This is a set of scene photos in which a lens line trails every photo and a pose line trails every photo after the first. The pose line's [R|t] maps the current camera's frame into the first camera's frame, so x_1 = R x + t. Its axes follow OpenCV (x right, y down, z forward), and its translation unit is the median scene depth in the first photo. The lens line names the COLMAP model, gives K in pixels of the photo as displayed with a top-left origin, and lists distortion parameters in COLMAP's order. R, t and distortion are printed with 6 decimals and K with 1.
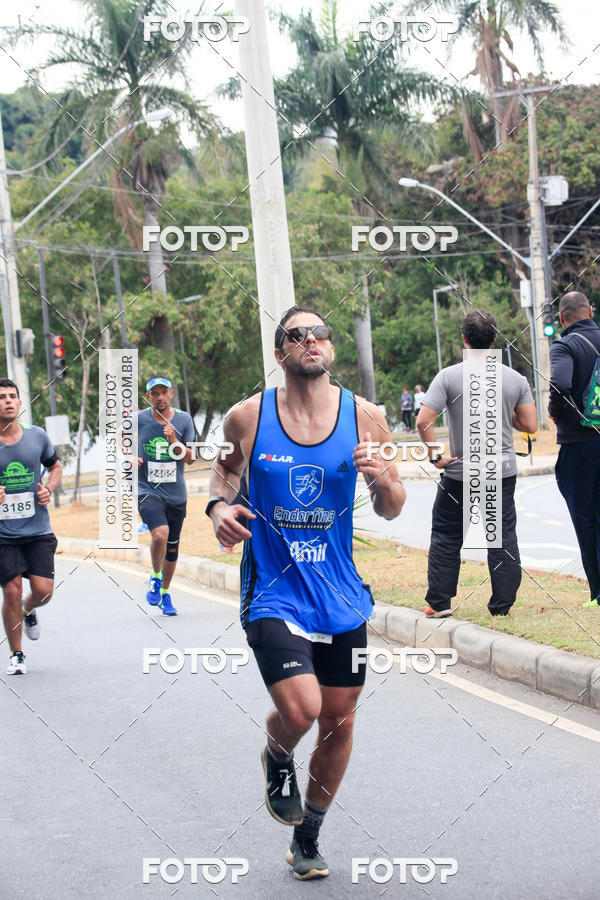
lens RADIAL K [[4415.3, 0, 300.0], [0, 4415.3, 450.0], [0, 0, 1]] dist [2.047571, 7.779543]
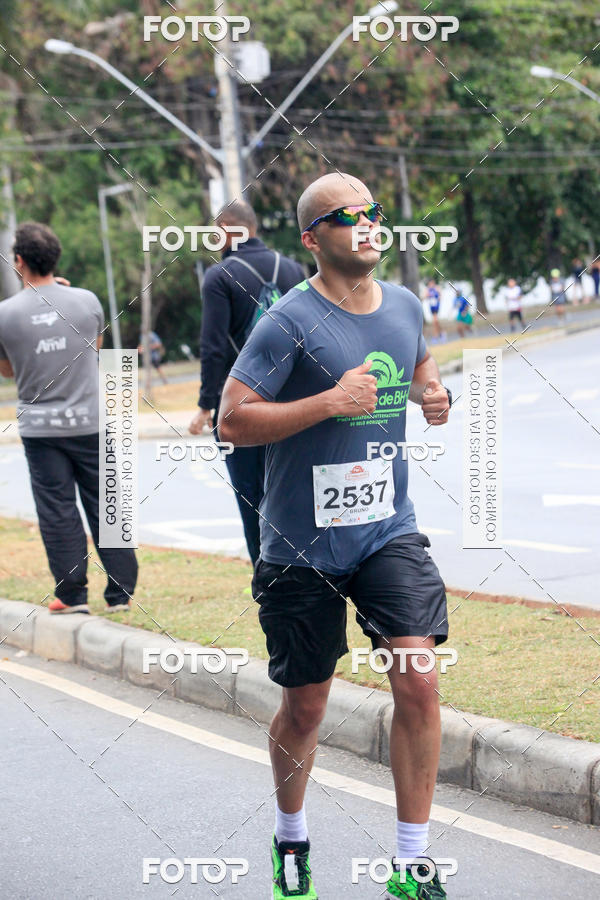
lens RADIAL K [[4415.3, 0, 300.0], [0, 4415.3, 450.0], [0, 0, 1]] dist [2.047571, 7.779543]
pose [[0.989308, -0.011717, 0.145368, -0.047223], [0.009573, 0.999835, 0.015437, -0.003401], [-0.145525, -0.013881, 0.989257, 0.239492]]
